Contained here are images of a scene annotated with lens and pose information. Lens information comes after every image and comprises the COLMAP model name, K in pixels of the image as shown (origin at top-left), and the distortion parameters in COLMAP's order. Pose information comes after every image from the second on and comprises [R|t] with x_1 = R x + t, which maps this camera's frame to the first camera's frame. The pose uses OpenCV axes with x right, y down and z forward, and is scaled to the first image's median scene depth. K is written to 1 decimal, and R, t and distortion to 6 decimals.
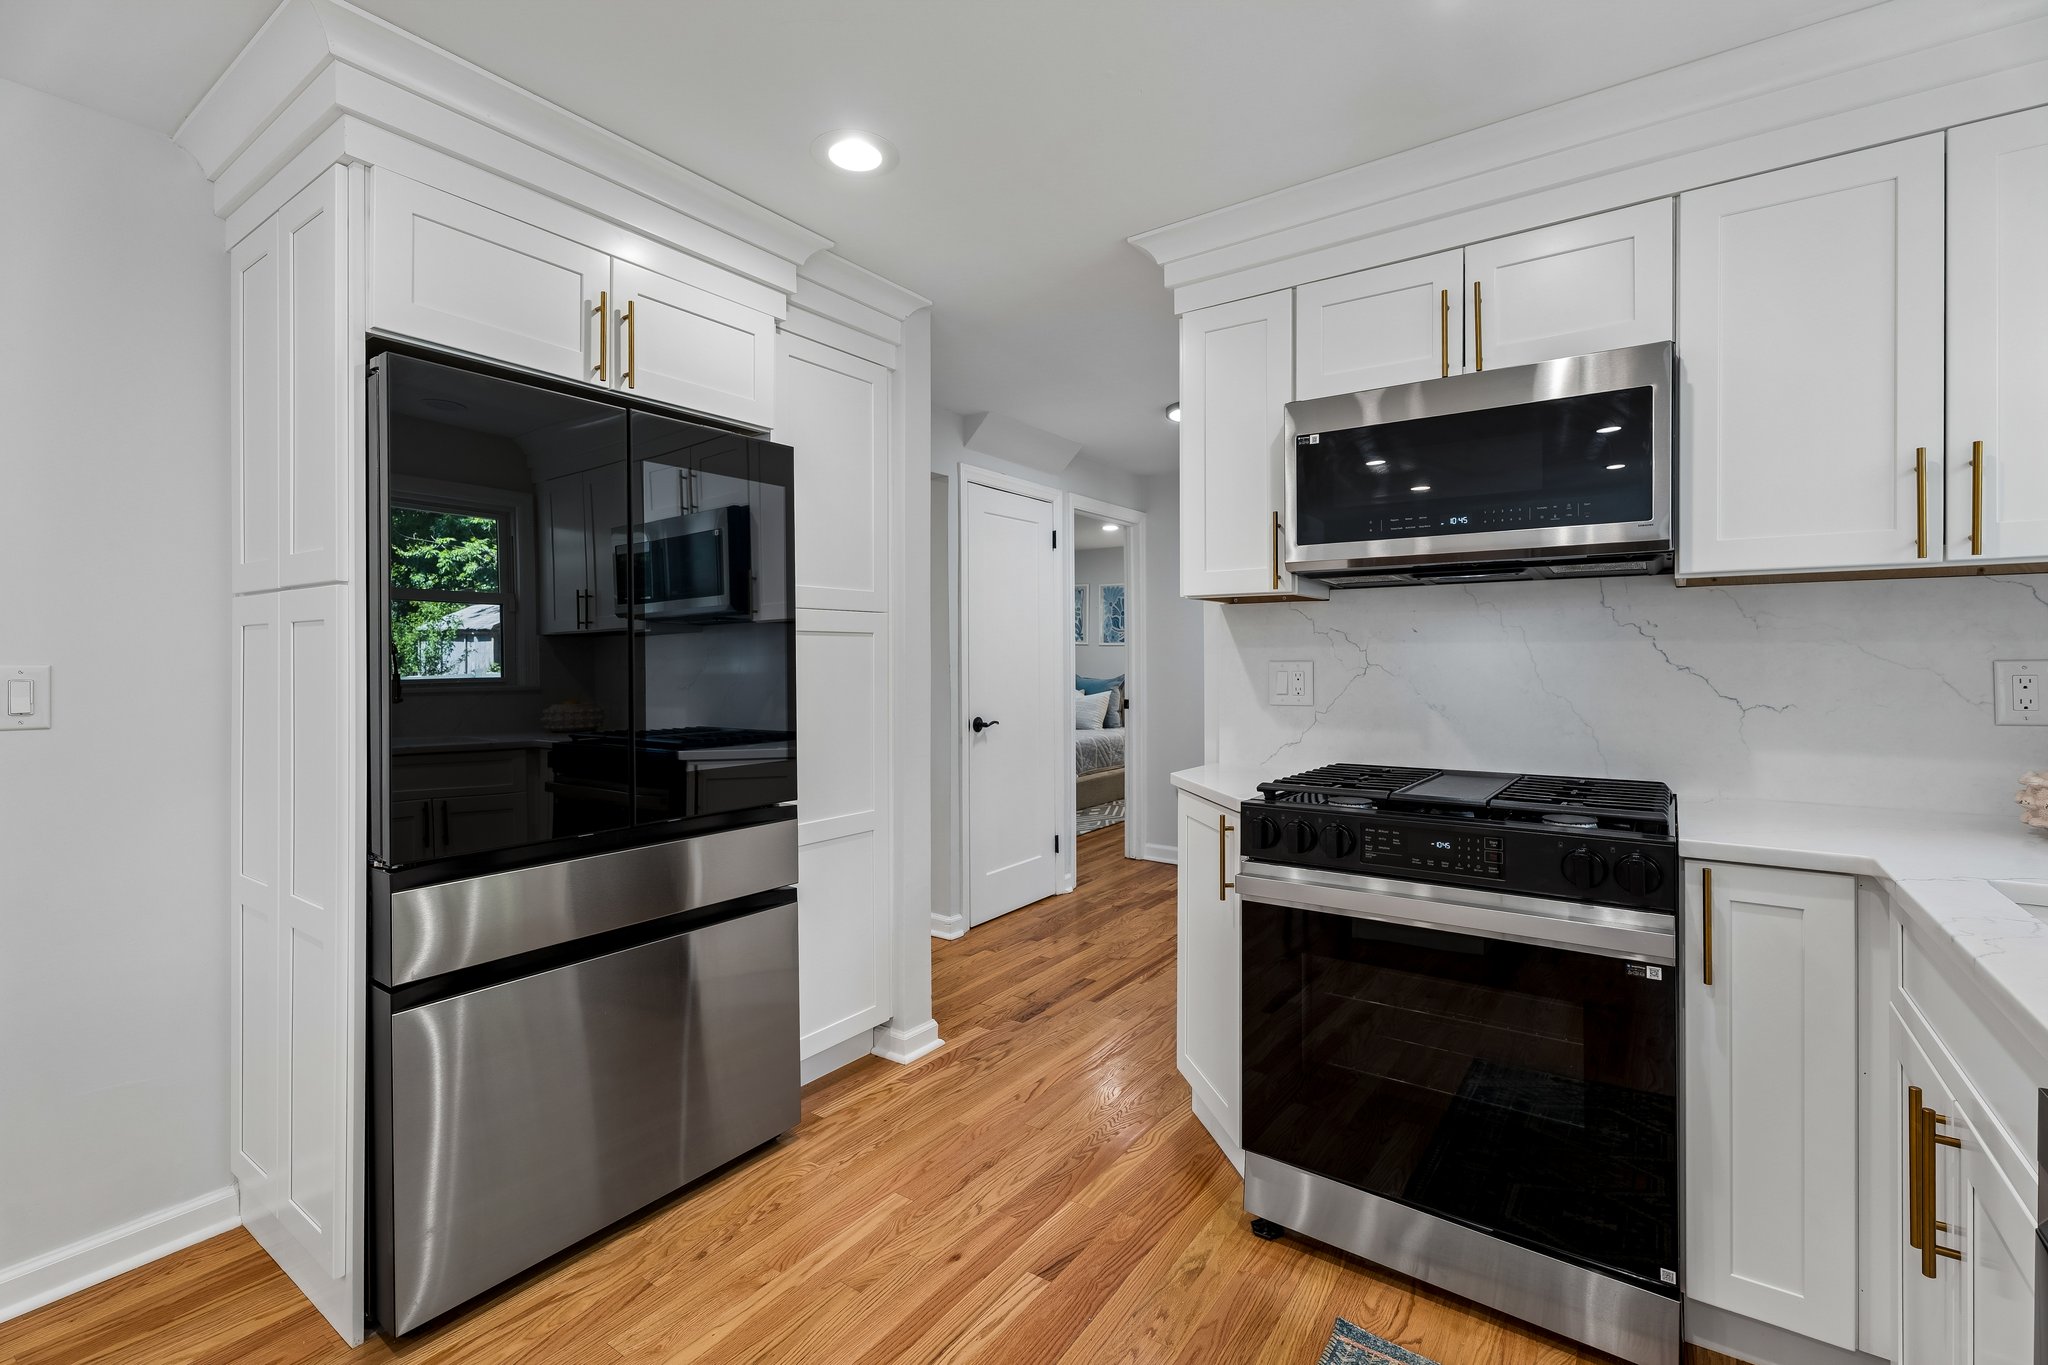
lens RADIAL K [[918.9, 0, 1031.9], [0, 918.9, 663.2], [0, 0, 1]] dist [0.000839, -0.000402]
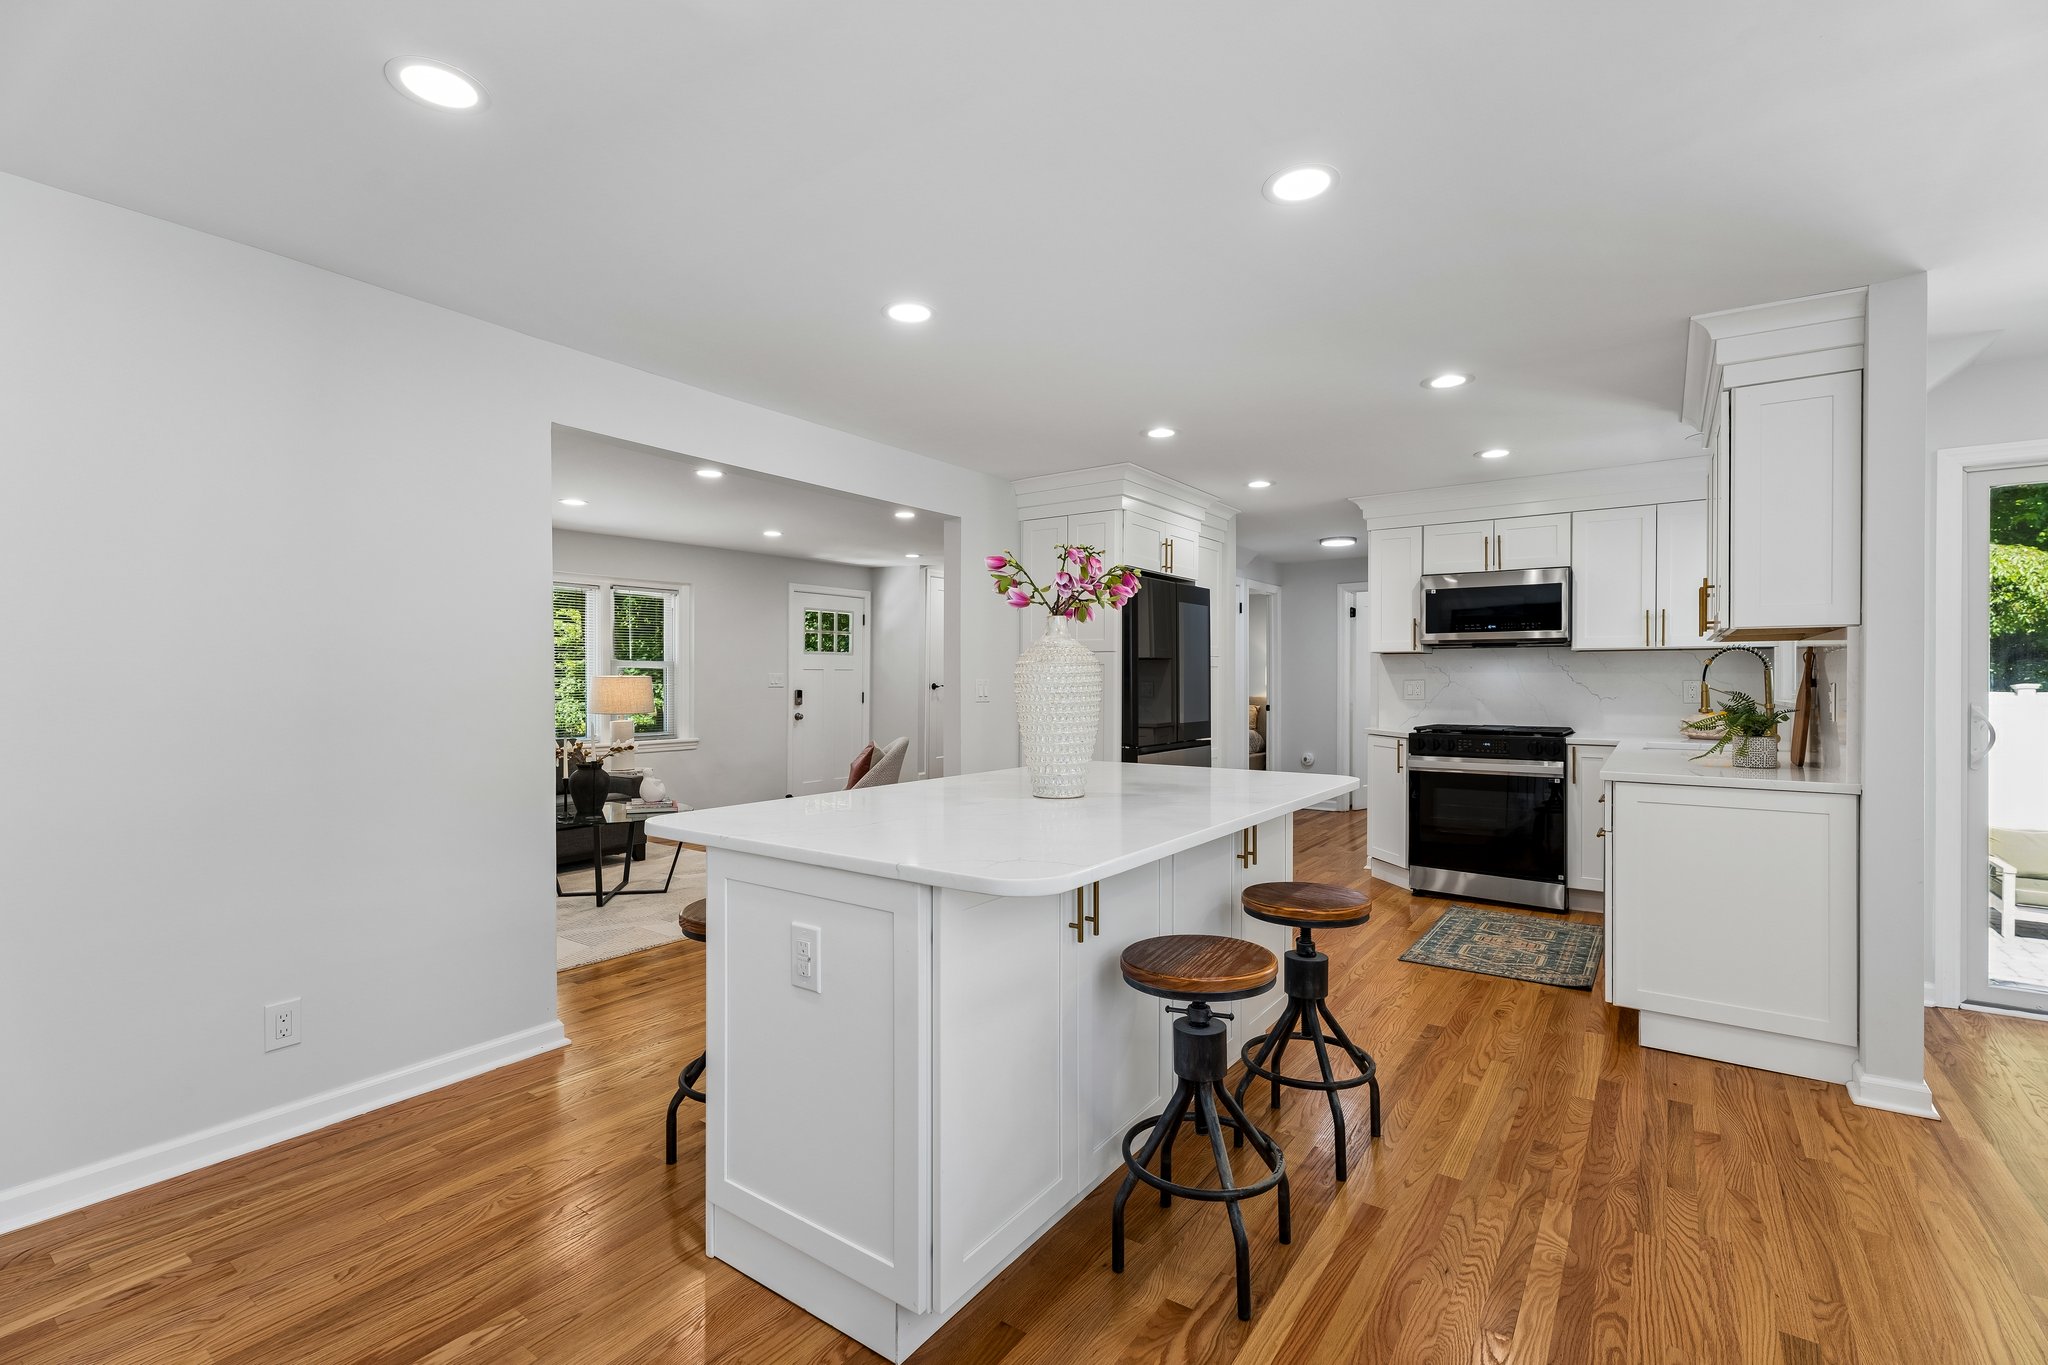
lens RADIAL K [[918.9, 0, 1027.1], [0, 918.9, 686.8], [0, 0, 1]] dist [0.000839, -0.000402]
pose [[0.999990, 0.003386, 0.002802, -0.896778], [-0.003395, 0.999989, 0.003376, 0.012712], [-0.002790, -0.003386, 0.999990, -1.672654]]
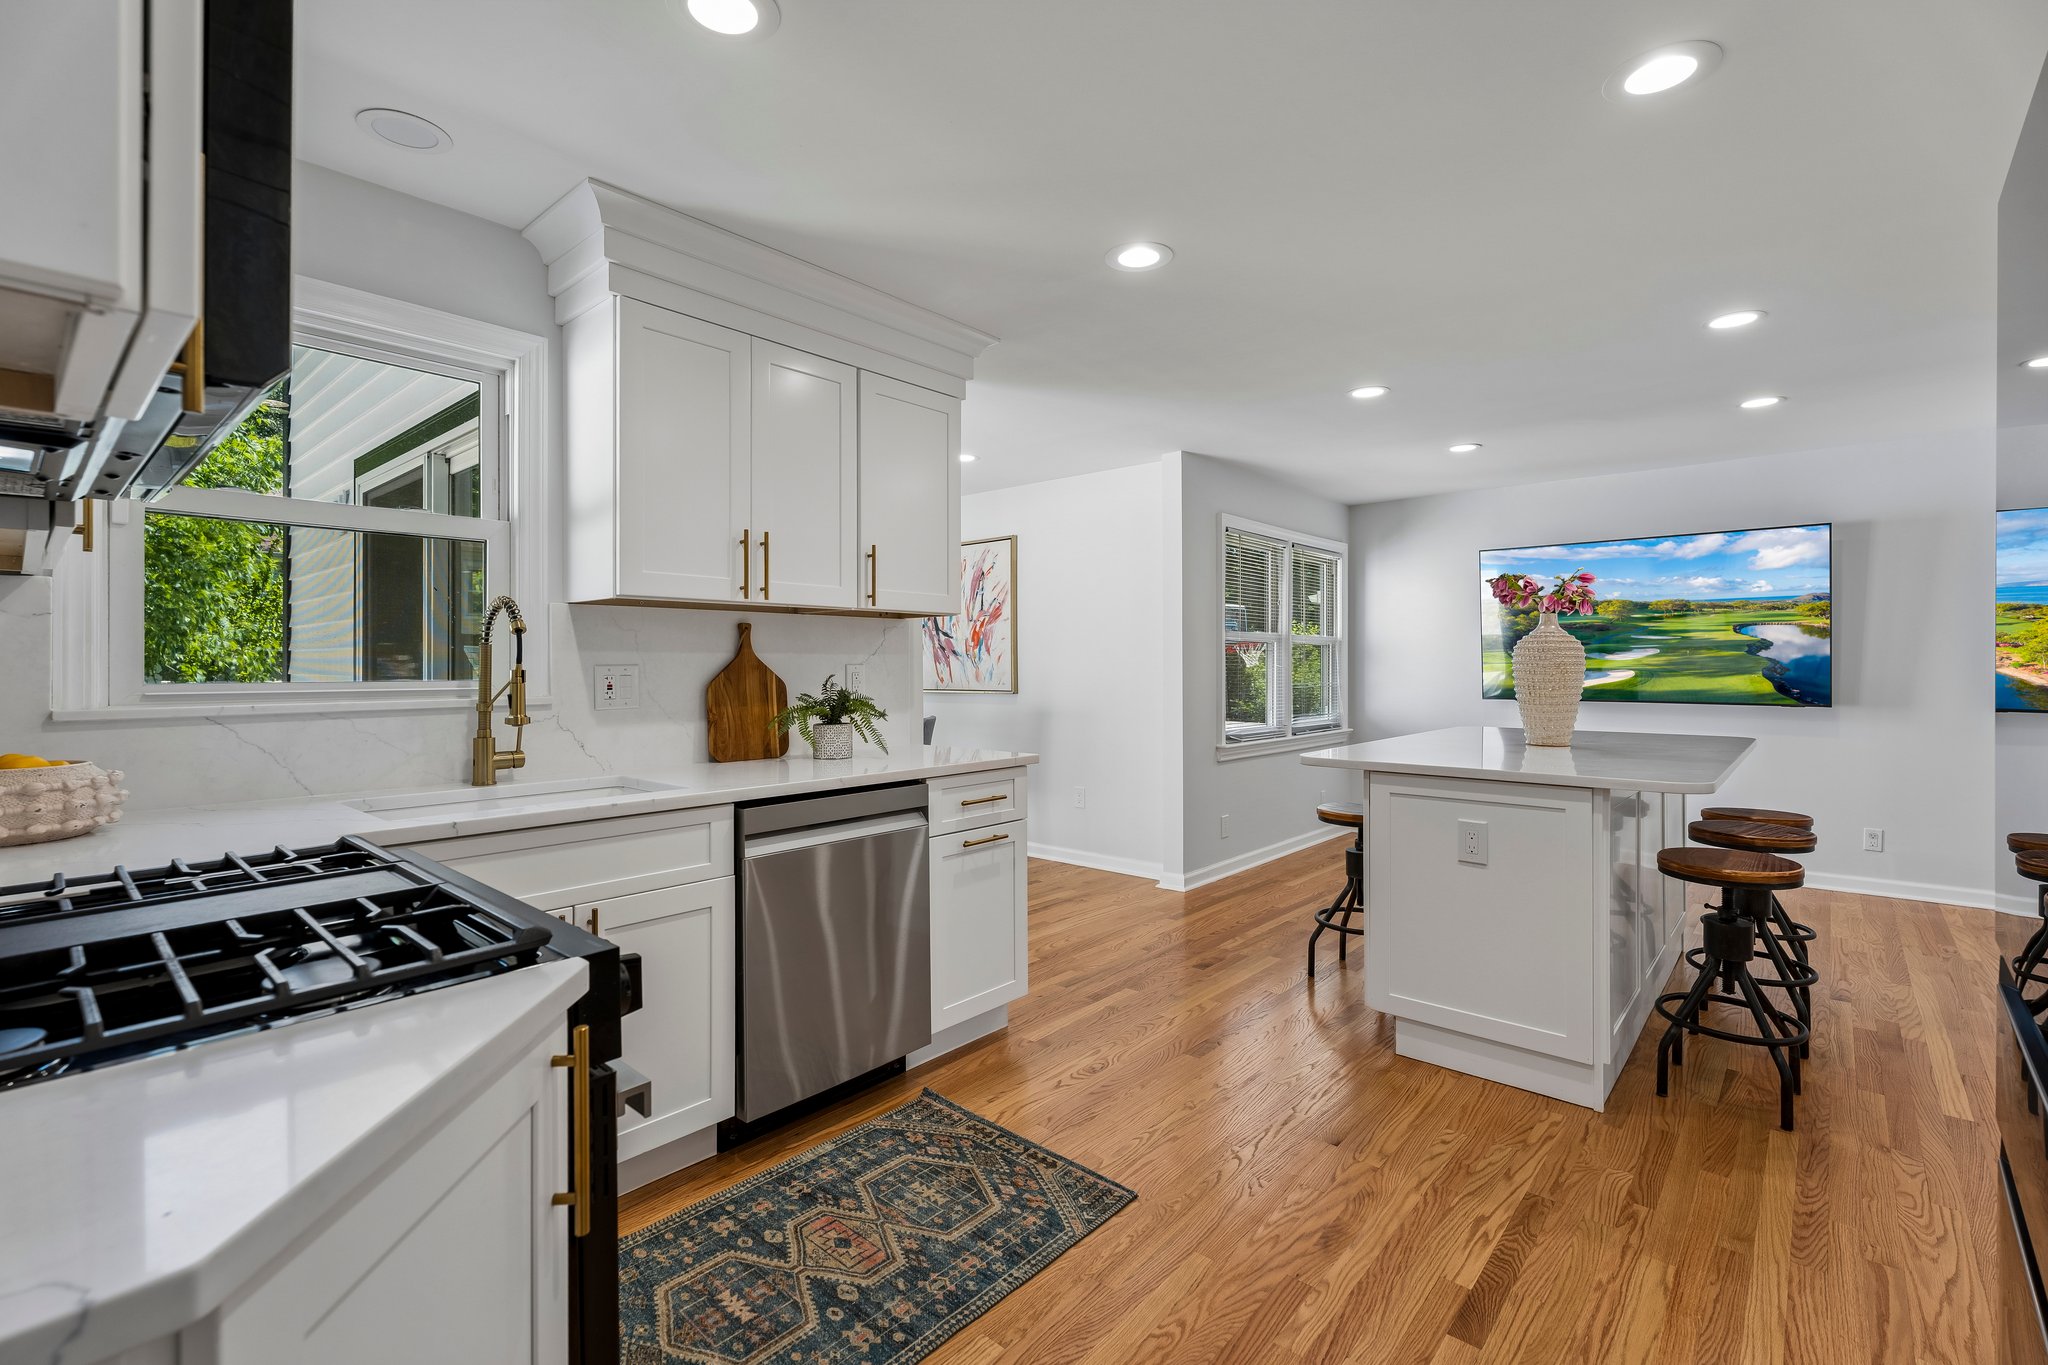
lens RADIAL K [[918.9, 0, 1023.5], [0, 918.9, 672.3], [0, 0, 1]] dist [0.000839, -0.000402]
pose [[-0.994053, 0.007315, 0.108655, -0.034775], [0.008730, 0.999883, 0.012554, 0.004531], [-0.108551, 0.013428, -0.994000, 1.489591]]
